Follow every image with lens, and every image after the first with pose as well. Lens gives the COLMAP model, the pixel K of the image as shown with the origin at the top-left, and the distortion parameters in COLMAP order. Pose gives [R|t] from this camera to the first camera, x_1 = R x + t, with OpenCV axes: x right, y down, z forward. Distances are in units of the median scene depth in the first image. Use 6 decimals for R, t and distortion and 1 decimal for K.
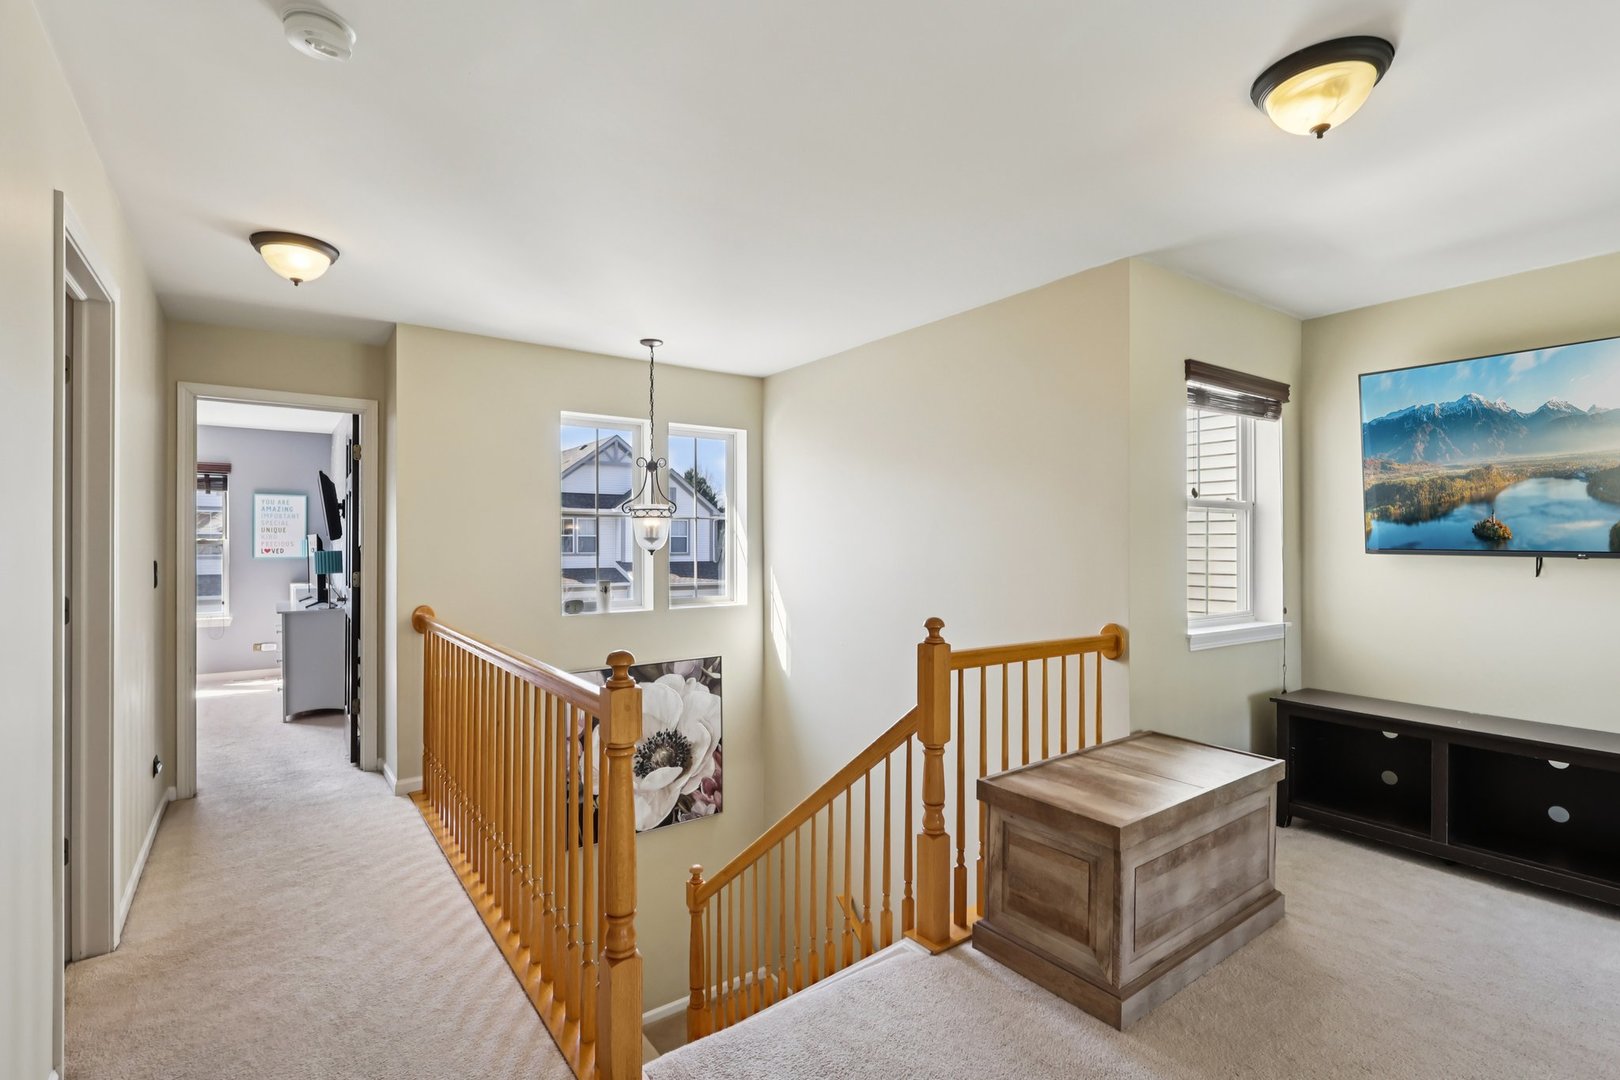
lens RADIAL K [[756.7, 0, 811.6], [0, 756.7, 536.0], [0, 0, 1]] dist [0.001836, 0.000658]
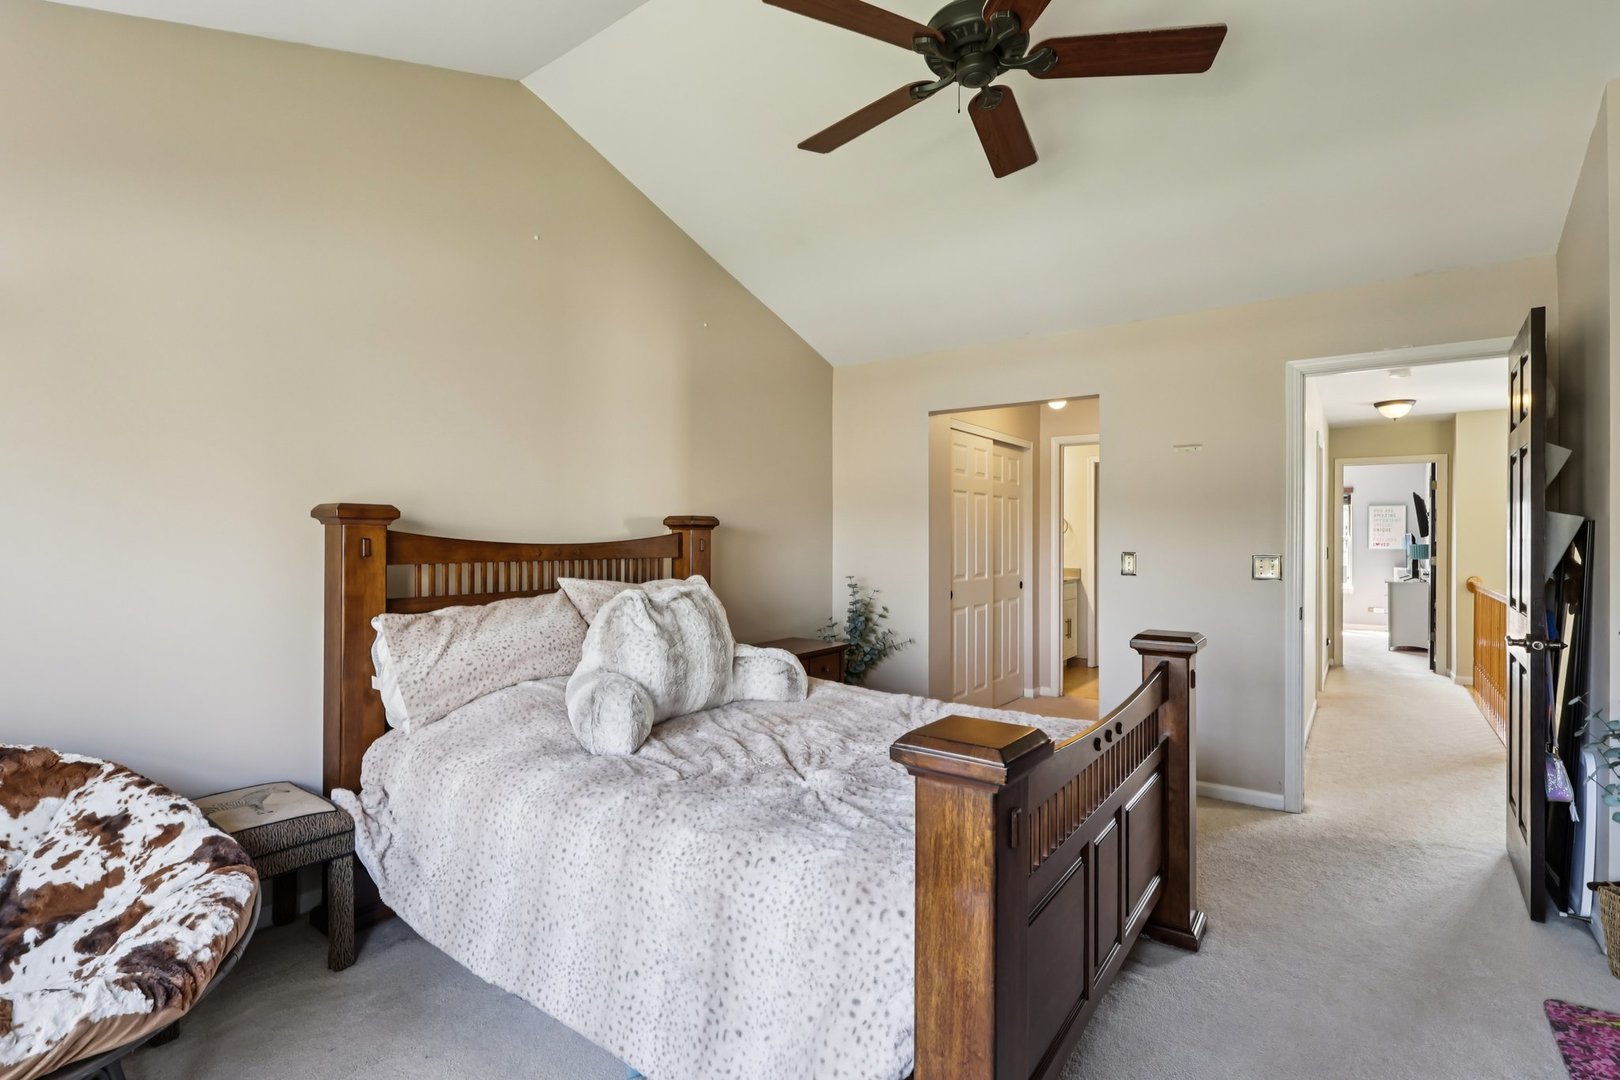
lens RADIAL K [[756.7, 0, 805.2], [0, 756.7, 538.6], [0, 0, 1]] dist [0.001836, 0.000658]
pose [[0.300755, 0.005179, -0.953687, 0.603312], [0.004288, 0.999968, 0.006782, -0.011125], [0.953692, -0.006129, 0.300723, -0.864491]]
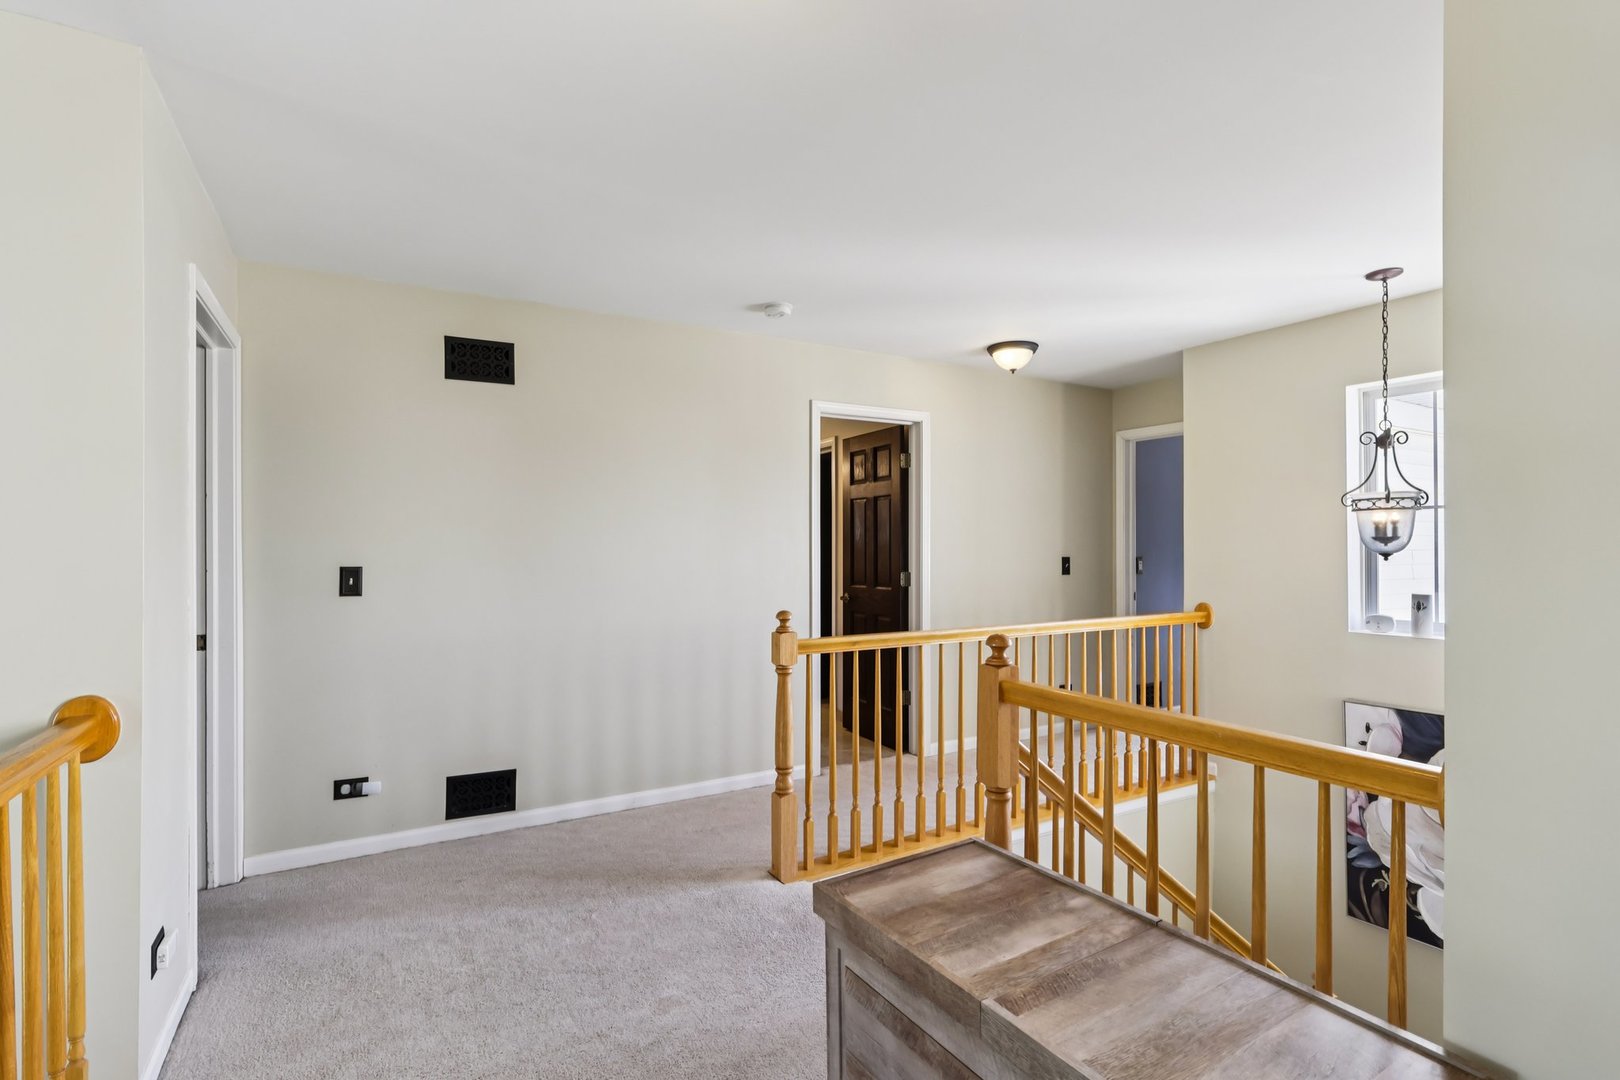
lens RADIAL K [[756.7, 0, 815.2], [0, 756.7, 544.4], [0, 0, 1]] dist [0.001836, 0.000658]
pose [[-0.072565, 0.005206, -0.997350, 0.575512], [0.012705, 0.999910, 0.004295, 0.000036], [0.997283, -0.012359, -0.072625, 0.490485]]
